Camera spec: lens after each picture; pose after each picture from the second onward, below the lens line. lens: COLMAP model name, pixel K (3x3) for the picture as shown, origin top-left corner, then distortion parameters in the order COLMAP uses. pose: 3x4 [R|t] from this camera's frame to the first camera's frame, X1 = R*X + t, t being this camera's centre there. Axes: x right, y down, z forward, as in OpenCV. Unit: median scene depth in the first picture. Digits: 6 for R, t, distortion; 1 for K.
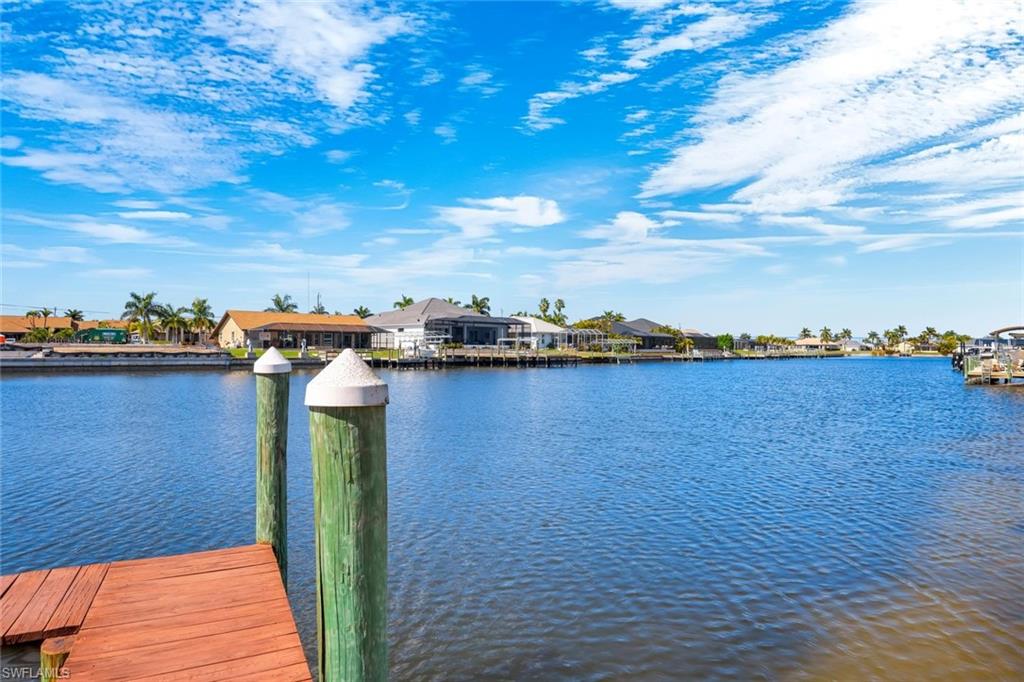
lens RADIAL K [[626.9, 0, 516.4], [0, 626.9, 339.9], [0, 0, 1]] dist [0.010167, -0.002053]
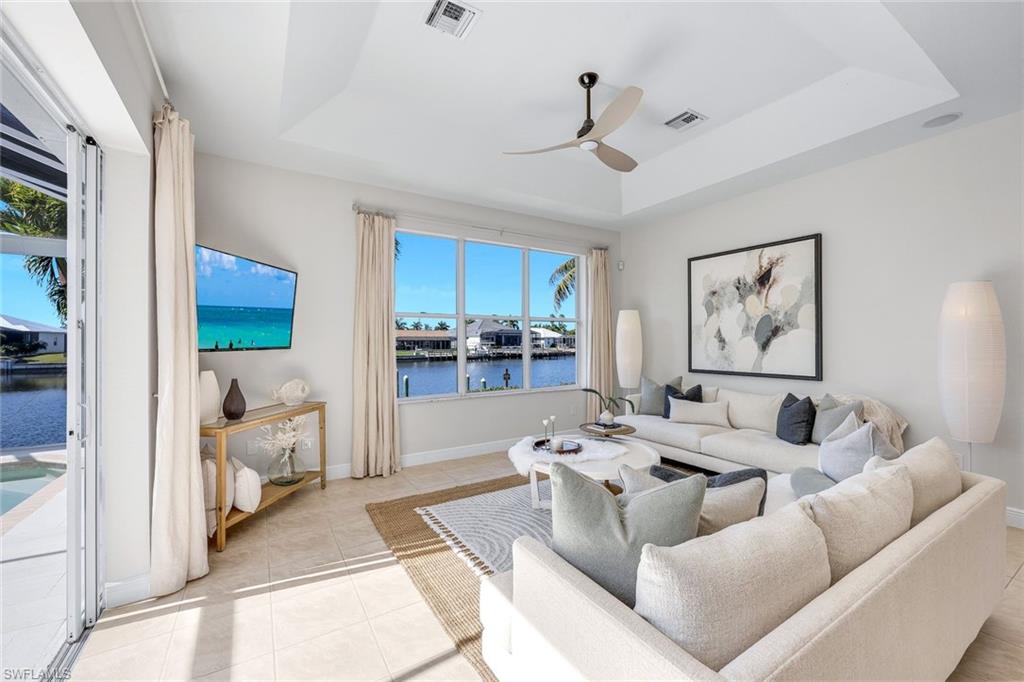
lens RADIAL K [[414.8, 0, 512.5], [0, 414.8, 340.7], [0, 0, 1]] dist [-0.002030, 0.000156]
pose [[0.997846, -0.013675, -0.064159, 0.017042], [0.014225, 0.999866, 0.008126, -0.014046], [0.064040, -0.009022, 0.997907, -0.139946]]
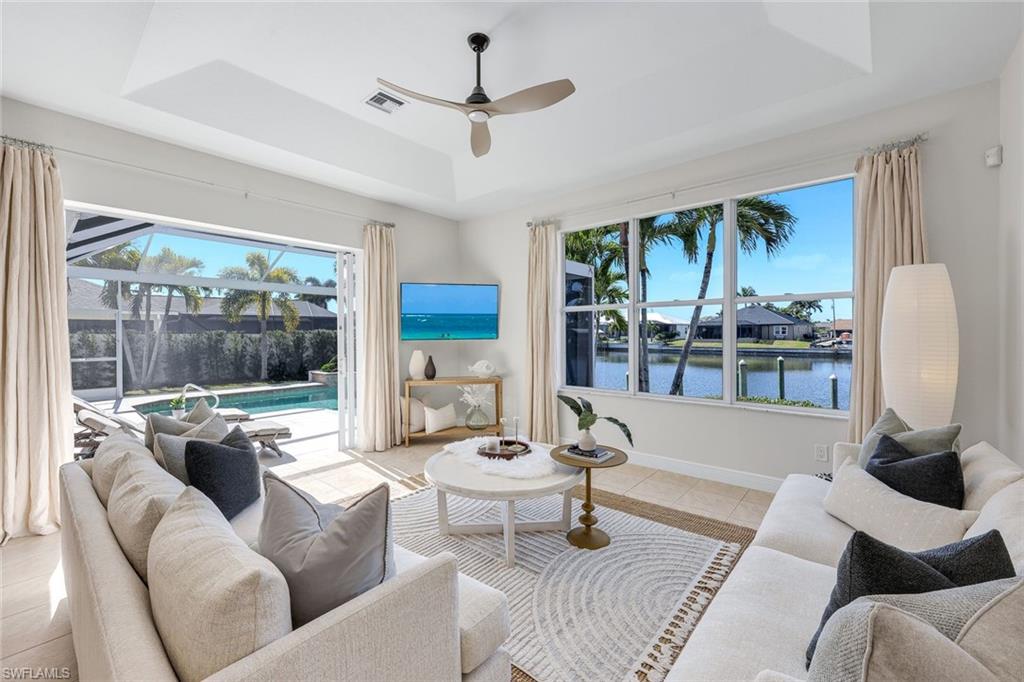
lens RADIAL K [[414.8, 0, 510.9], [0, 414.8, 337.8], [0, 0, 1]] dist [-0.002030, 0.000156]
pose [[0.236642, -0.000290, -0.971597, 0.043769], [0.019004, 0.999810, 0.004330, -0.013699], [0.971411, -0.019489, 0.236603, -0.117289]]
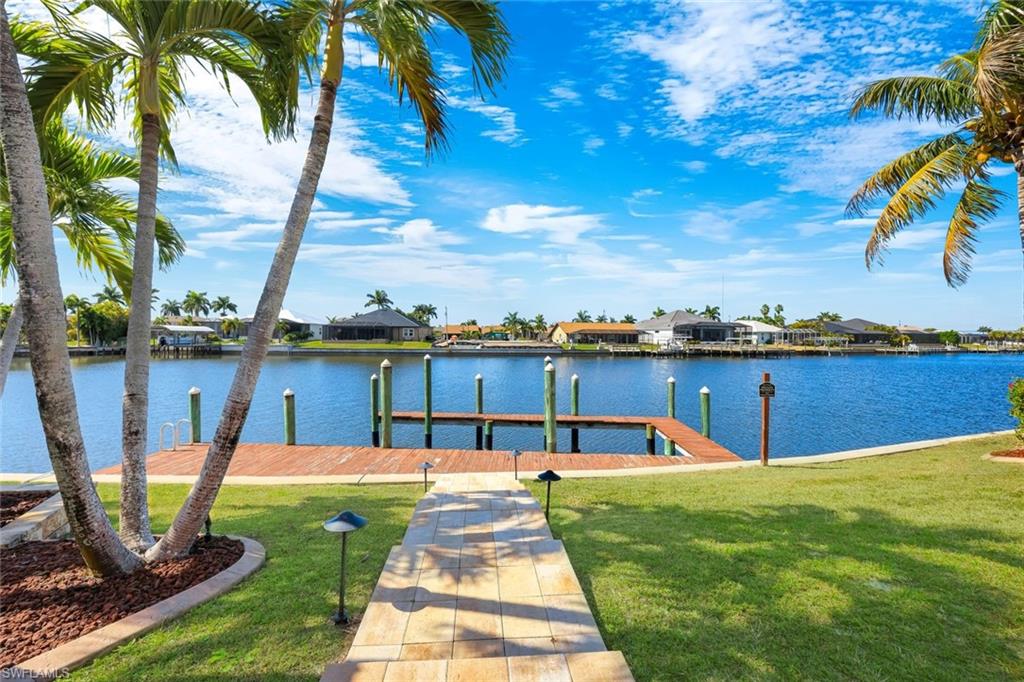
lens RADIAL K [[416.0, 0, 510.2], [0, 416.0, 337.6], [0, 0, 1]] dist [0.000236, -0.000246]
pose [[0.873410, -0.000333, -0.486985, 0.002914], [0.005205, 0.999949, 0.008651, -0.010286], [0.486958, -0.010090, 0.873367, -0.081416]]
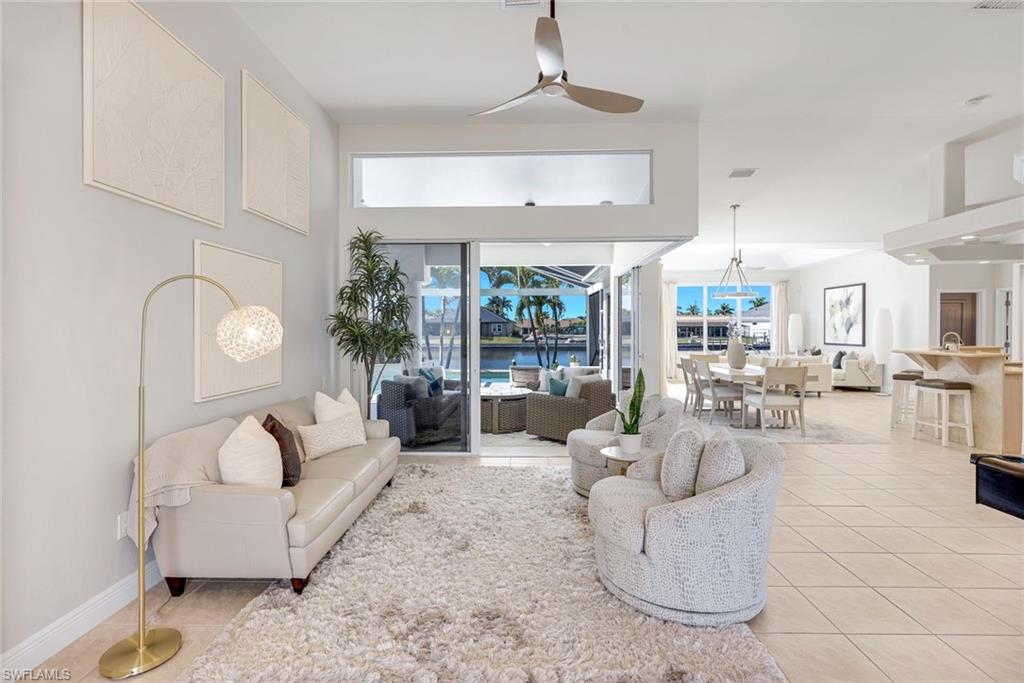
lens RADIAL K [[480.2, 0, 506.8], [0, 480.2, 336.7], [0, 0, 1]] dist [-0.005013, 0.001883]
pose [[0.789175, -0.001894, -0.614165, 0.042833], [0.017514, 0.999658, 0.019422, -0.014963], [0.613918, -0.026083, 0.788938, -0.219940]]
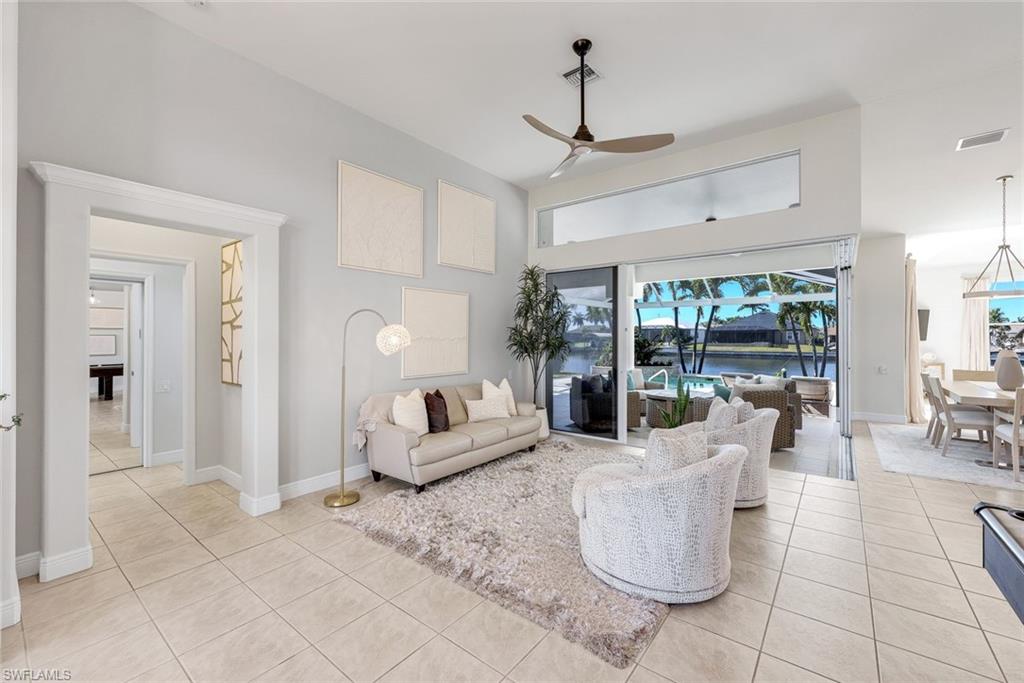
lens RADIAL K [[414.8, 0, 510.4], [0, 414.8, 338.7], [0, 0, 1]] dist [-0.002030, 0.000156]
pose [[0.272258, -0.006055, -0.962205, 0.054288], [0.014761, 0.999889, -0.002115, -0.014799], [0.962111, -0.013627, 0.272317, -0.210762]]
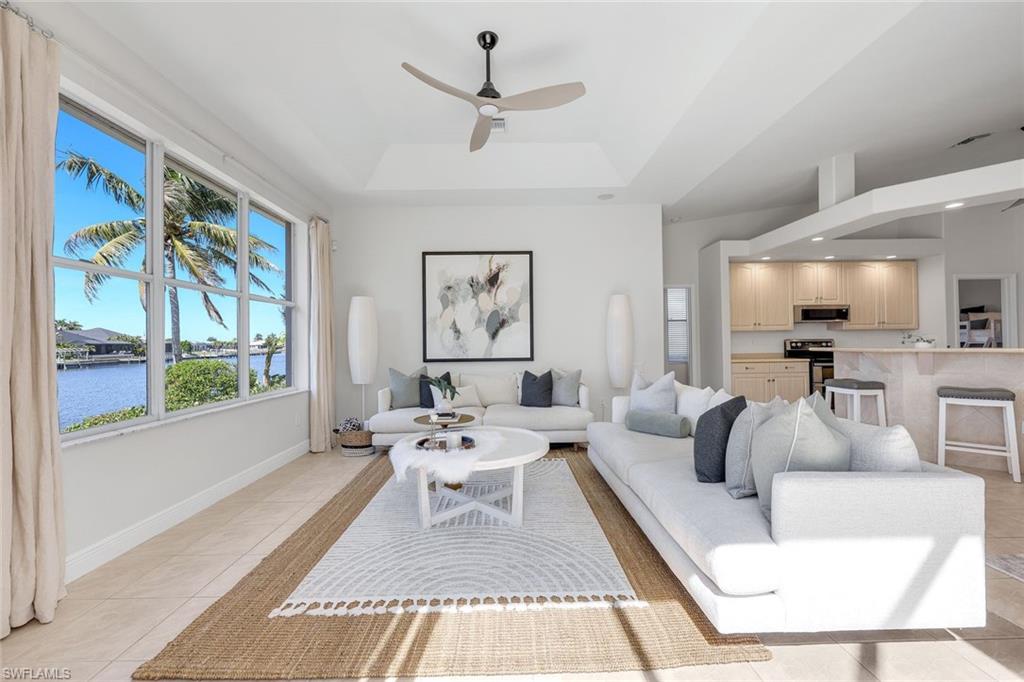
lens RADIAL K [[414.8, 0, 512.4], [0, 414.8, 340.0], [0, 0, 1]] dist [-0.002030, 0.000156]
pose [[0.568453, -0.010031, 0.822655, 0.000845], [0.009397, 0.999940, 0.005699, -0.012655], [-0.822662, 0.004491, 0.568513, -0.128391]]
